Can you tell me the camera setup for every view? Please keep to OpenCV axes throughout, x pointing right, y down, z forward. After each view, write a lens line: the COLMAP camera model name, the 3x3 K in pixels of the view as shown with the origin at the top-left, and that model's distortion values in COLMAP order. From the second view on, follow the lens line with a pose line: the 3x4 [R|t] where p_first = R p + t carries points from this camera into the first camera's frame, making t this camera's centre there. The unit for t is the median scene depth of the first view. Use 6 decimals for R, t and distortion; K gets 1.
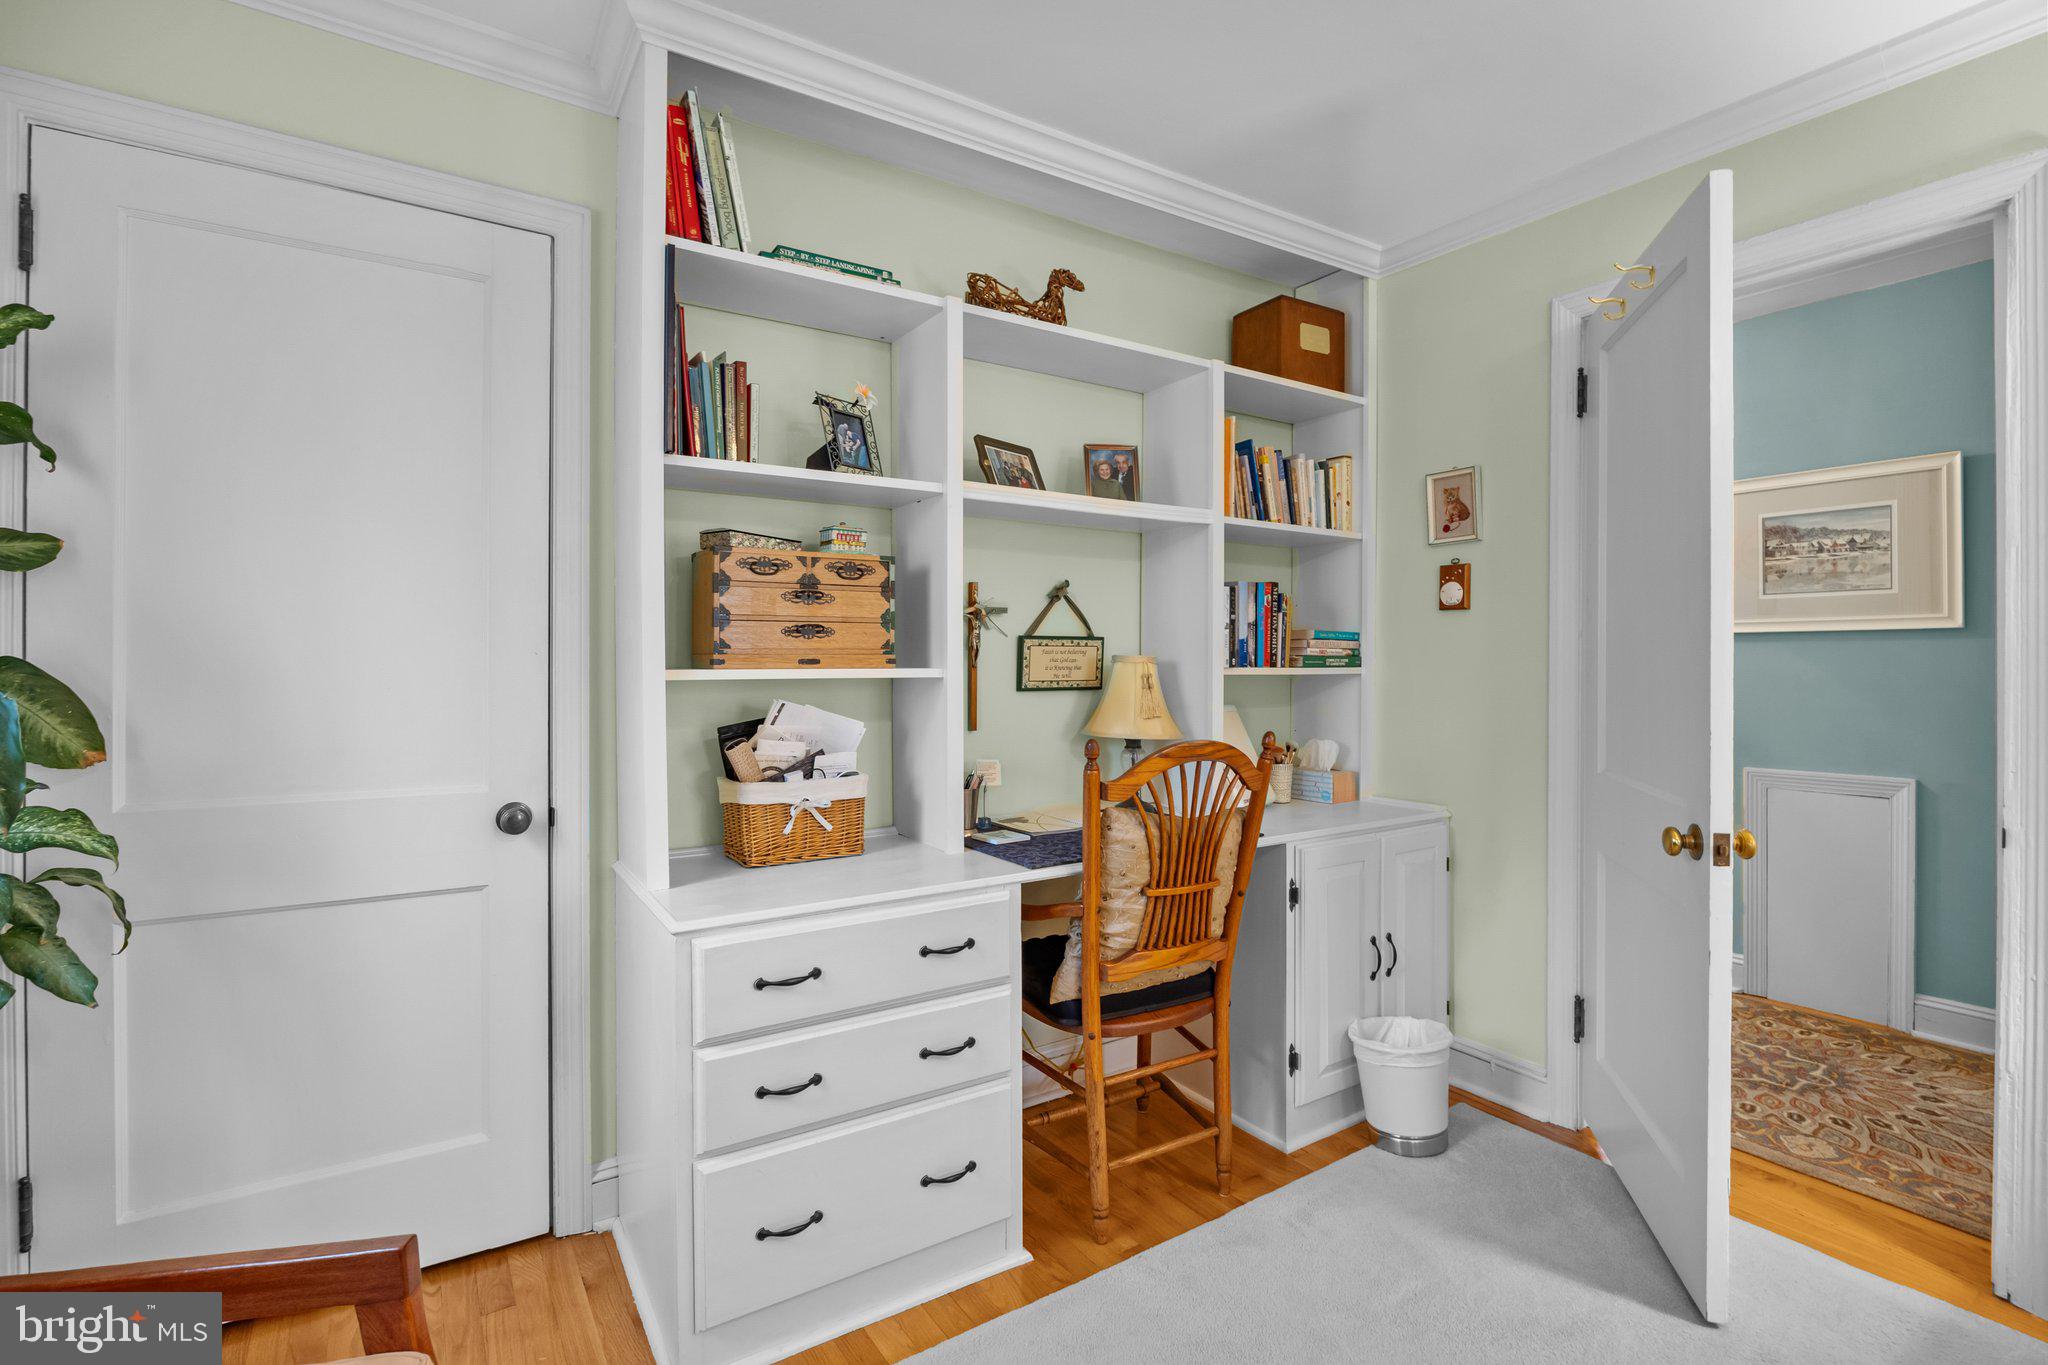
lens RADIAL K [[945.0, 0, 1023.3], [0, 945.0, 650.6], [0, 0, 1]] dist [-0.012034, 0.000651]
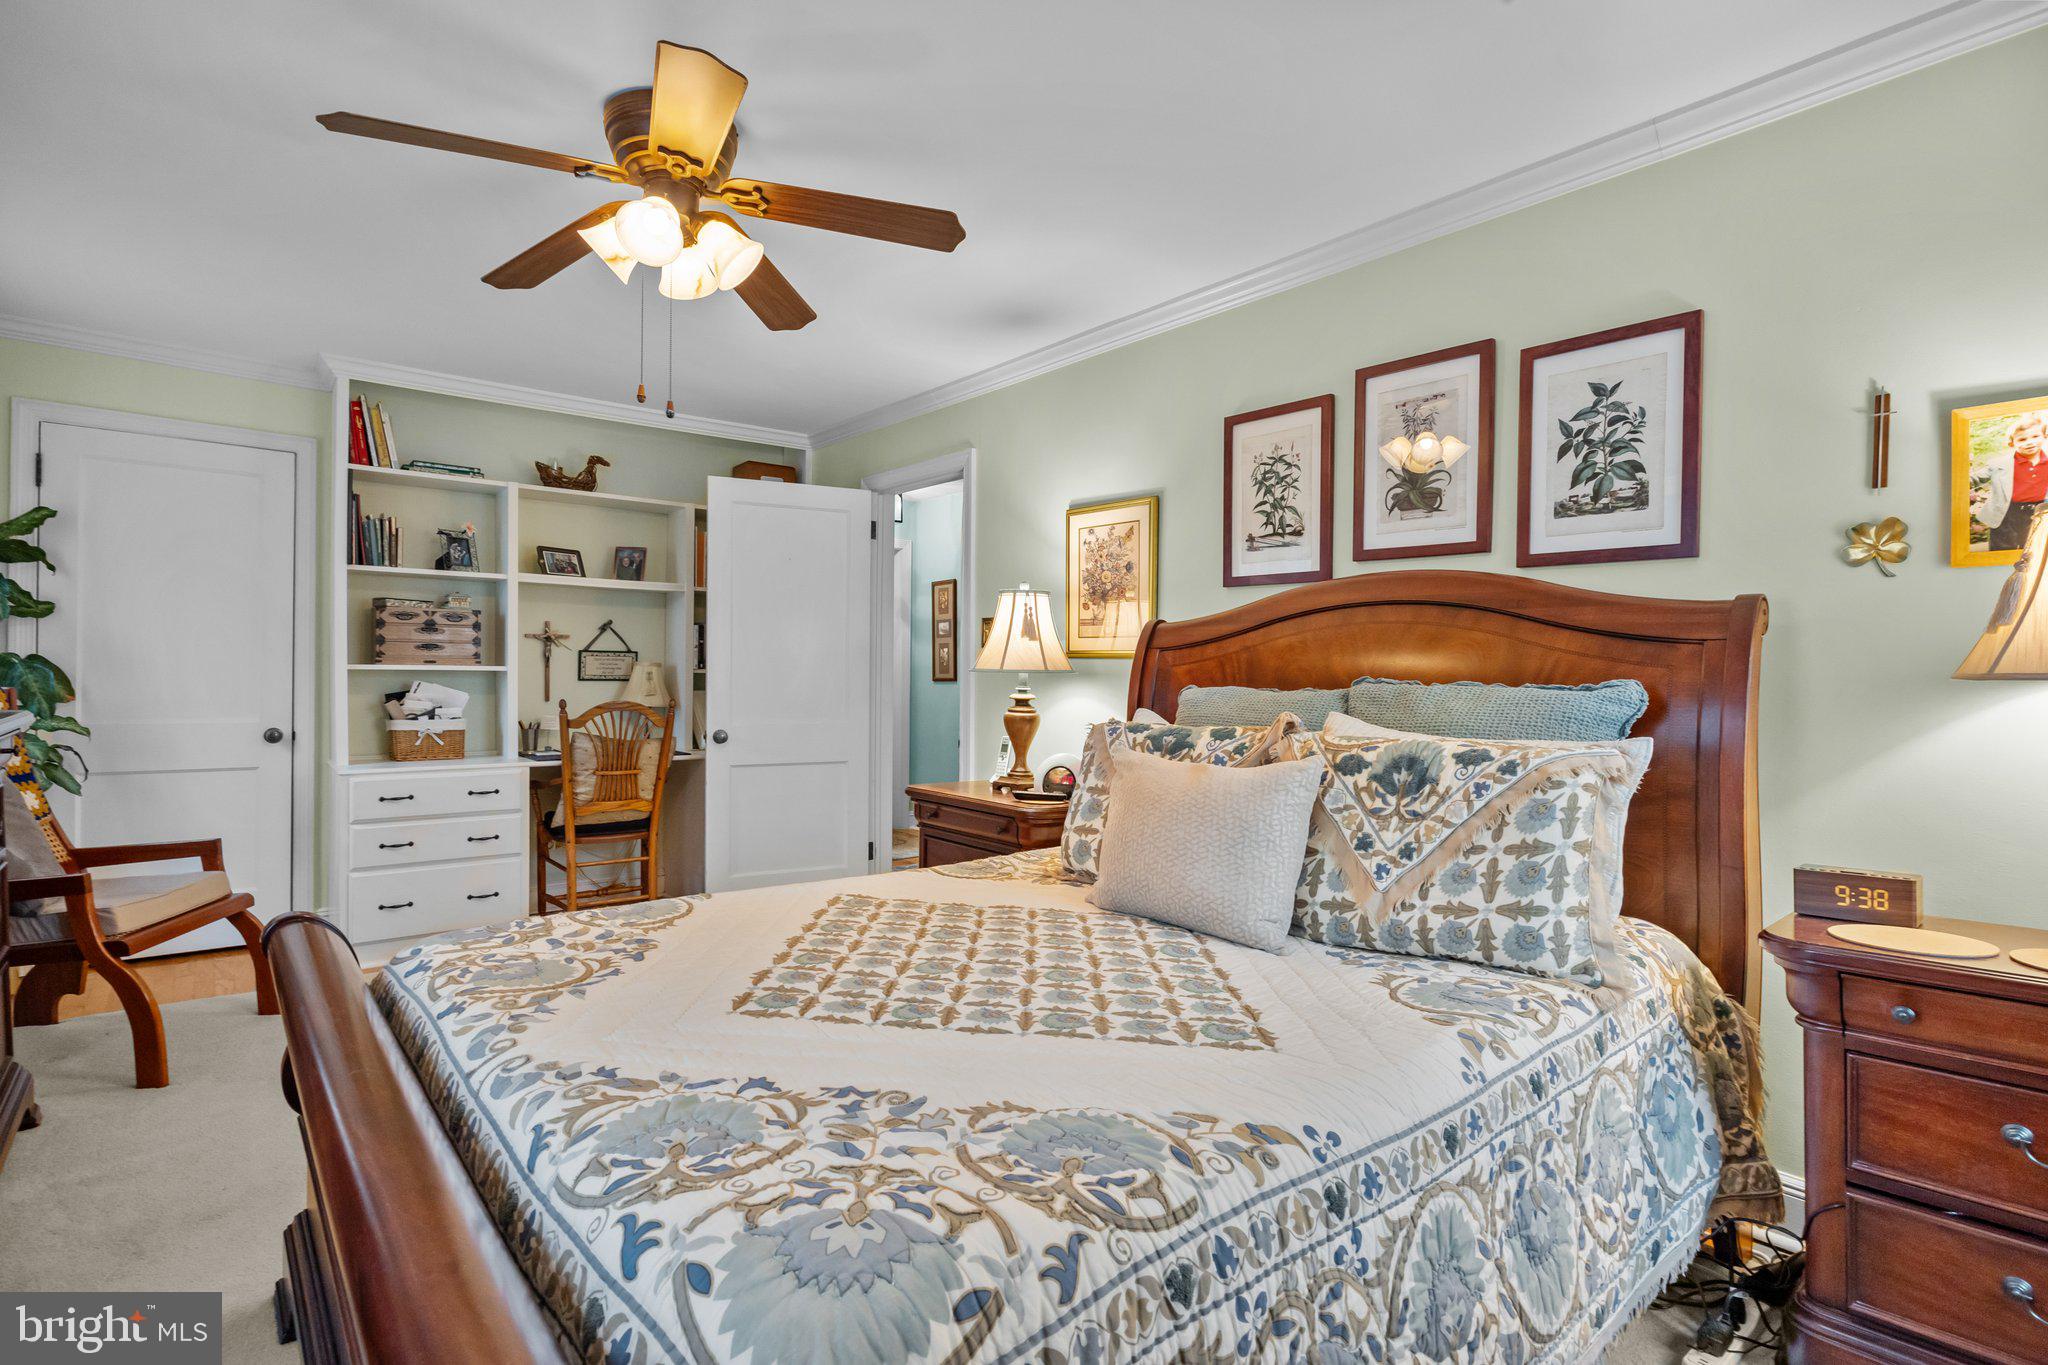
lens RADIAL K [[1000.4, 0, 1026.2], [0, 1000.4, 670.7], [0, 0, 1]] dist [-0.000741, -0.000500]
pose [[0.994413, 0.011151, 0.104967, 0.832638], [-0.011966, 0.999903, 0.007138, -0.000089], [-0.104878, -0.008354, 0.994450, -1.296908]]
